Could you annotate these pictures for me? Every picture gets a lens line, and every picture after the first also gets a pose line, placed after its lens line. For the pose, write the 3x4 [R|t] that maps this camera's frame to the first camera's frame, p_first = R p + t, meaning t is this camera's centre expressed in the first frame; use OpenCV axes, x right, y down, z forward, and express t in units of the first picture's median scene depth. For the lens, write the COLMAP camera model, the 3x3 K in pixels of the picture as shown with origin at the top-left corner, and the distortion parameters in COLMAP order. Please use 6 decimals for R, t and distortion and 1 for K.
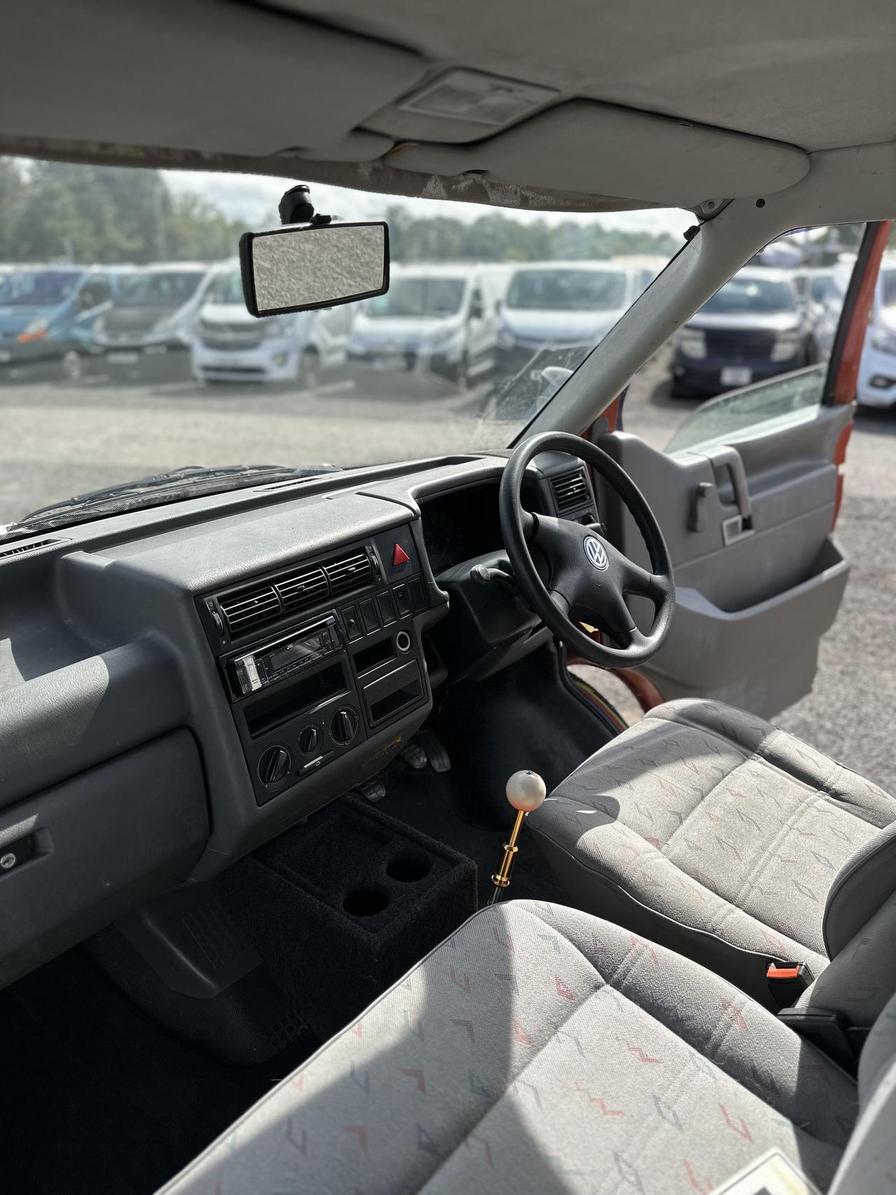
lens RADIAL K [[851.1, 0, 427.3], [0, 851.1, 587.3], [0, 0, 1]] dist [0.019351, -0.001758]
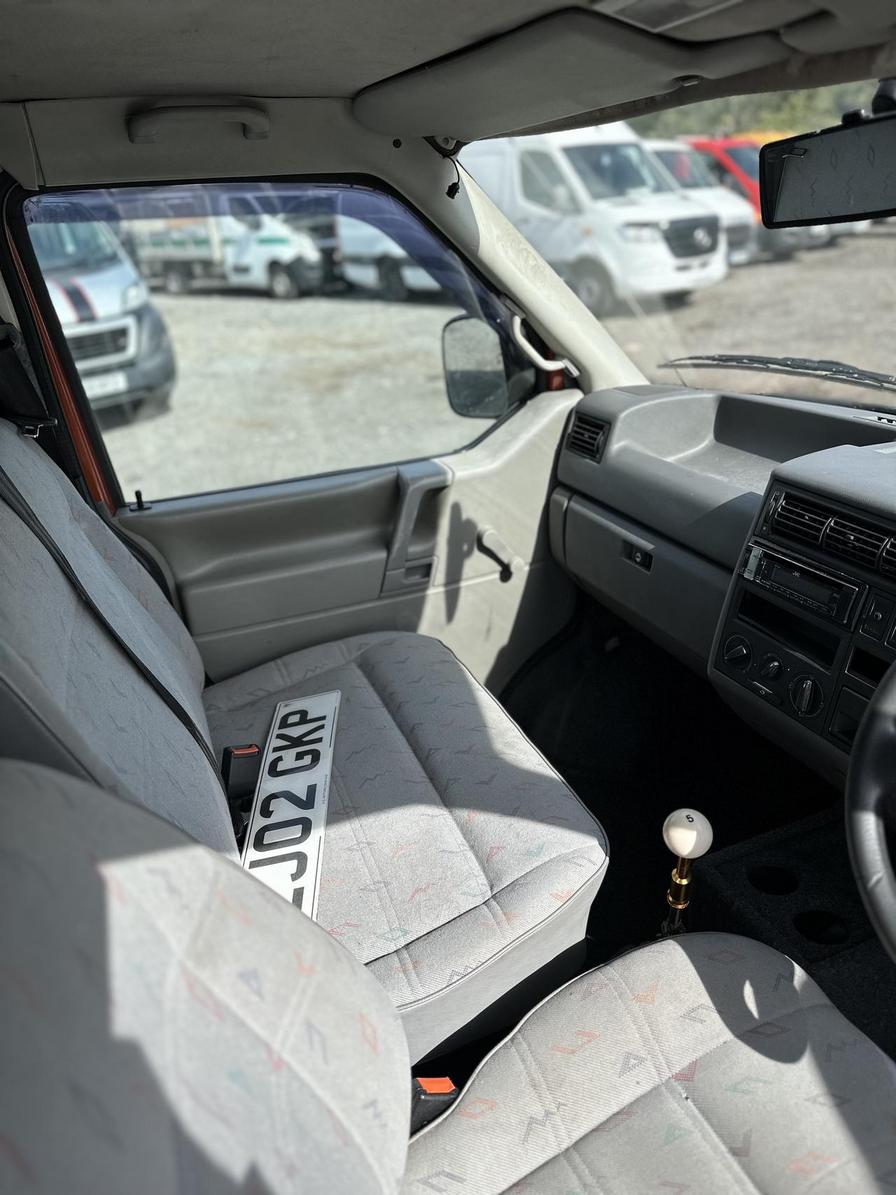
lens RADIAL K [[854.5, 0, 469.2], [0, 854.5, 584.1], [0, 0, 1]] dist [0.010767, 0.000748]
pose [[-0.452382, 0.388647, -0.802686, 0.848556], [-0.258297, 0.804375, 0.535037, -0.370199], [0.853600, 0.449372, -0.263498, 1.000167]]
